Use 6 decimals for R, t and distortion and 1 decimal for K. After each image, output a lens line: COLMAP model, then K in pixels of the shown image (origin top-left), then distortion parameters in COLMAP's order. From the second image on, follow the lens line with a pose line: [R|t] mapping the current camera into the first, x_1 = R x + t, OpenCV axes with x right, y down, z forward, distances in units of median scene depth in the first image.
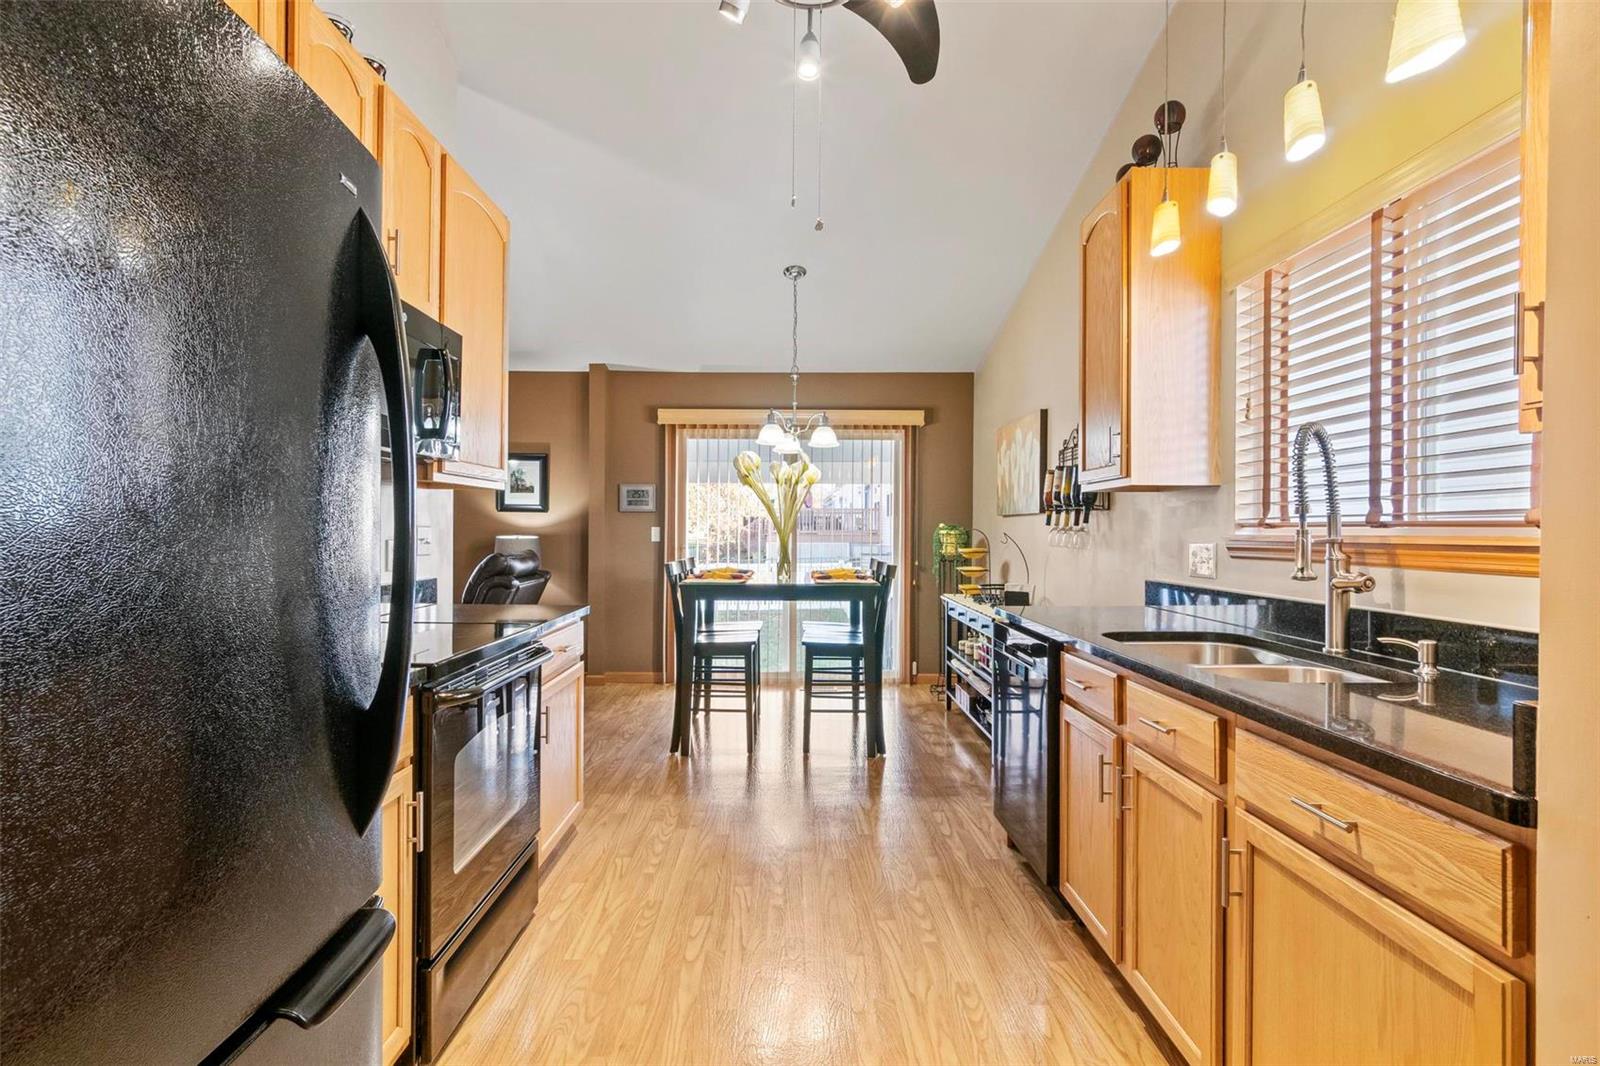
lens RADIAL K [[783.2, 0, 795.1], [0, 783.2, 531.7], [0, 0, 1]] dist [-0.010036, 0.006536]
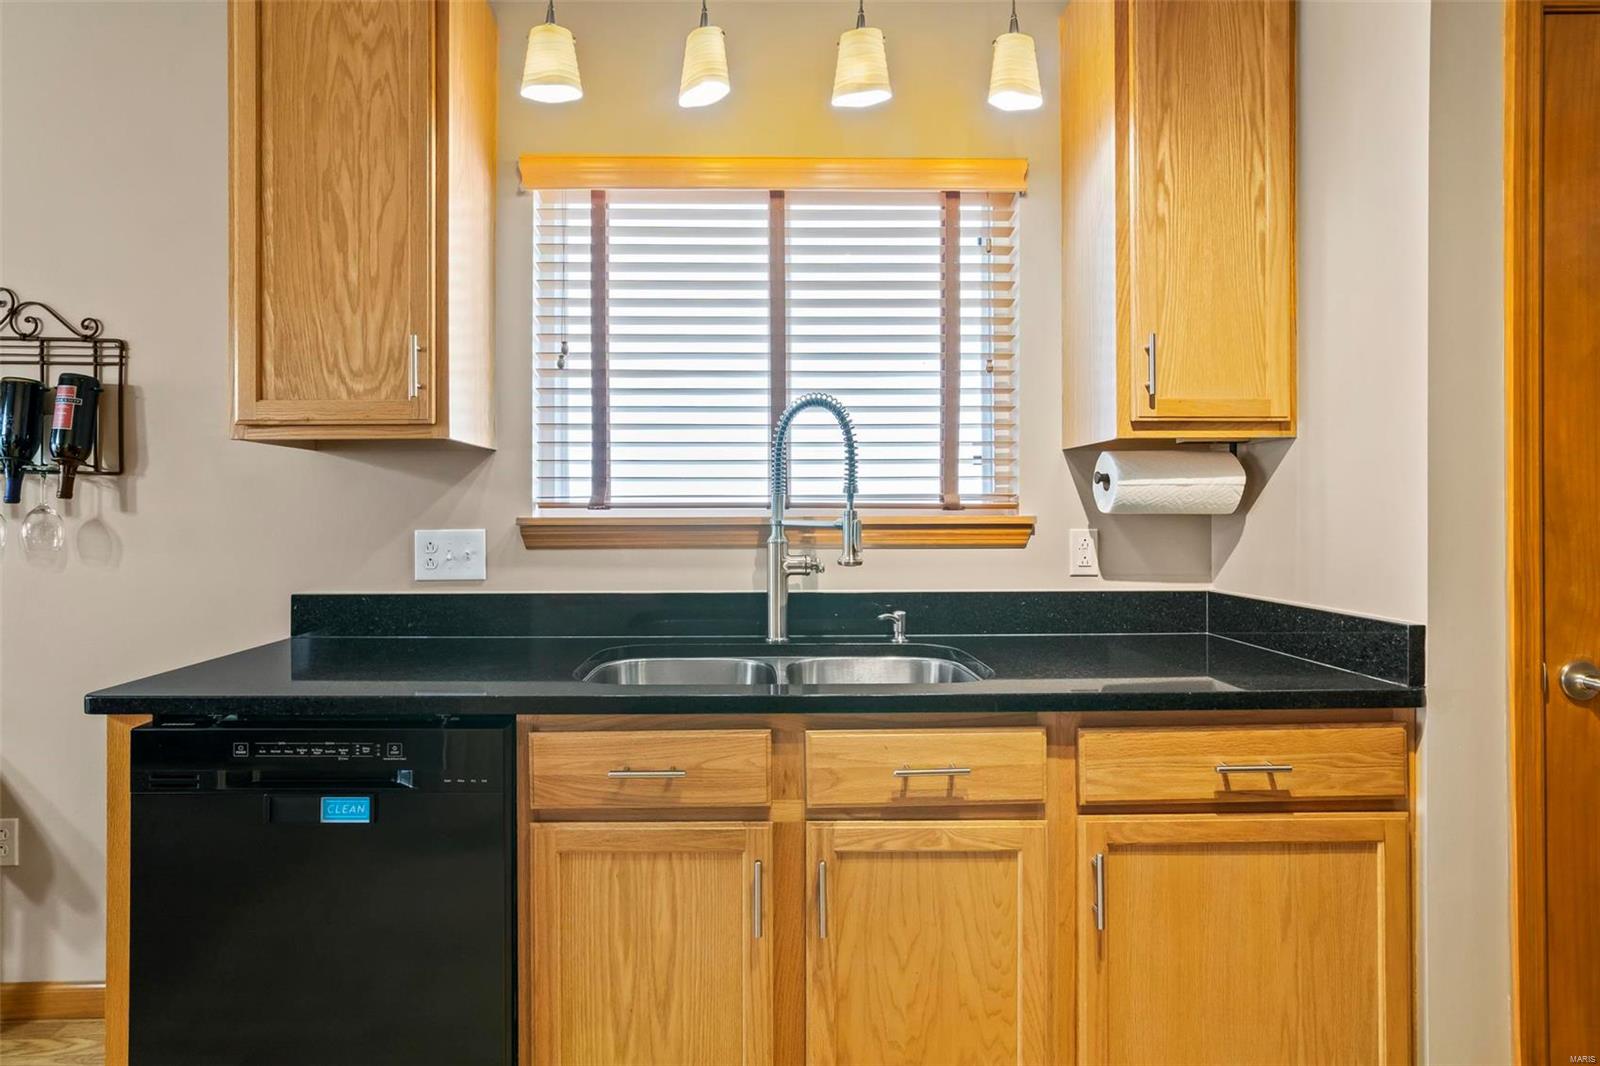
lens RADIAL K [[783.2, 0, 799.9], [0, 783.2, 519.9], [0, 0, 1]] dist [-0.010036, 0.006536]
pose [[-0.004311, -0.005786, 0.999974, -0.250395], [0.003153, 0.999978, 0.005799, 0.002877], [-0.999986, 0.003178, -0.004292, 0.989655]]
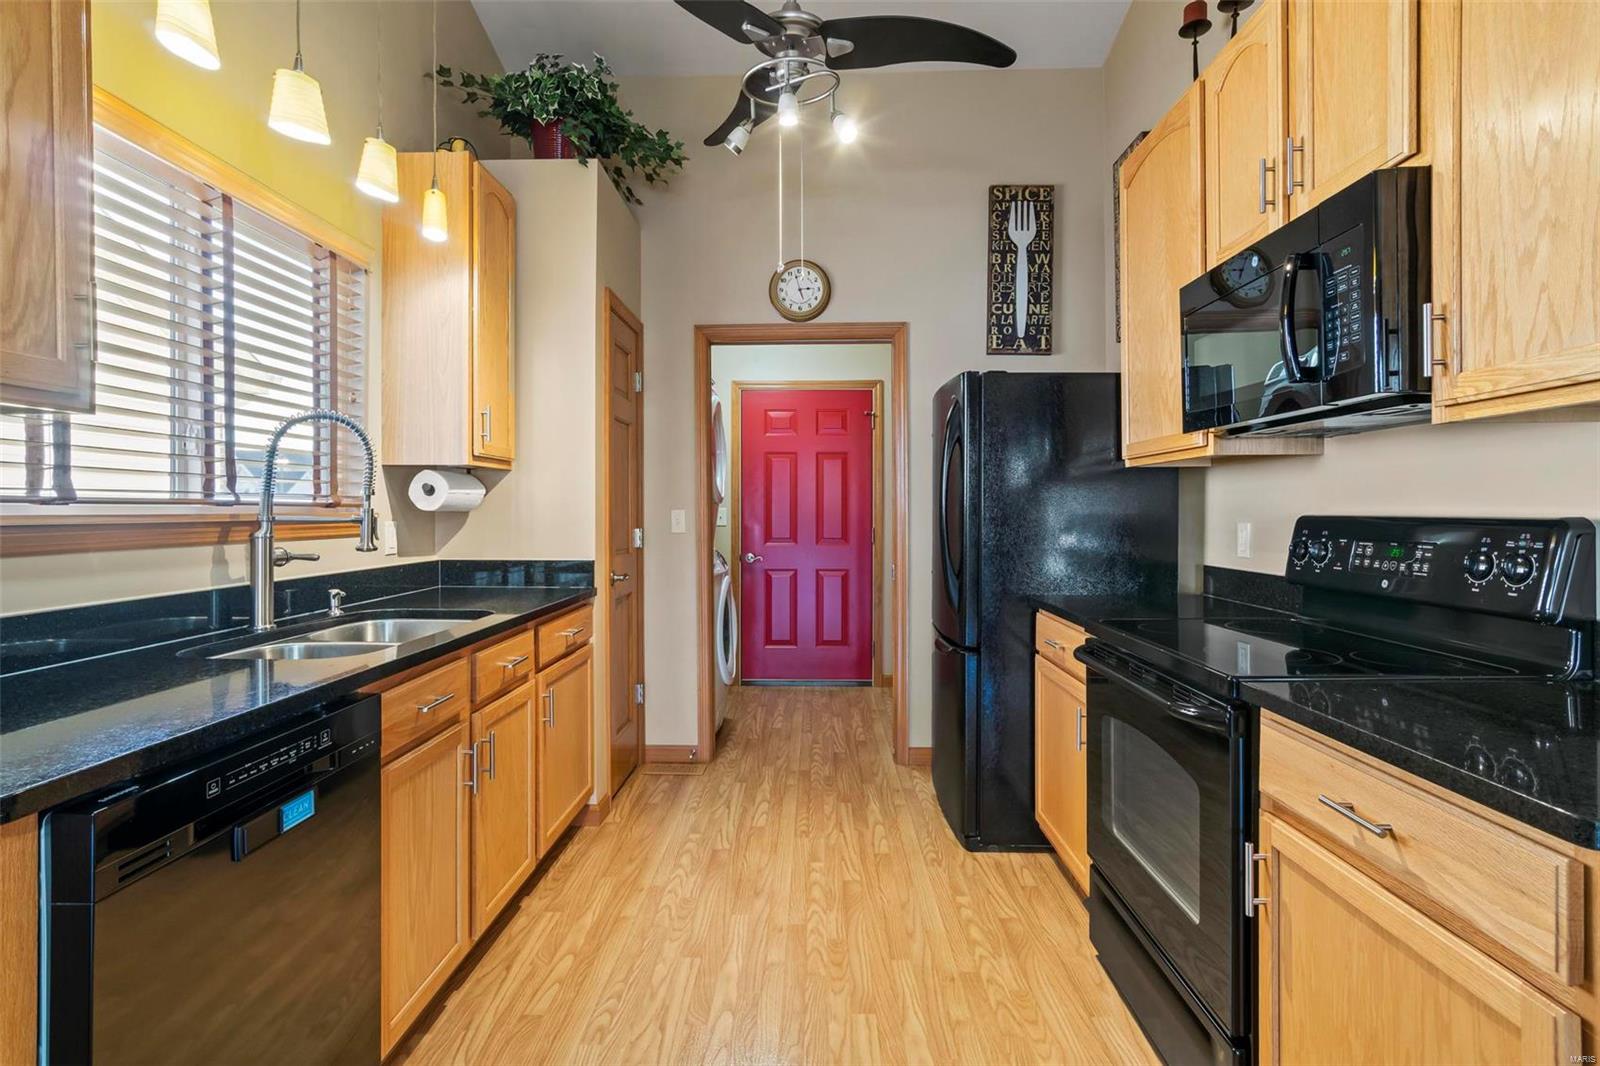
lens RADIAL K [[783.2, 0, 791.5], [0, 783.2, 515.8], [0, 0, 1]] dist [-0.010036, 0.006536]
pose [[-0.999287, -0.002618, 0.037654, -0.027259], [-0.002287, 0.999958, 0.008824, -0.002927], [-0.037675, 0.008732, -0.999252, 2.007938]]
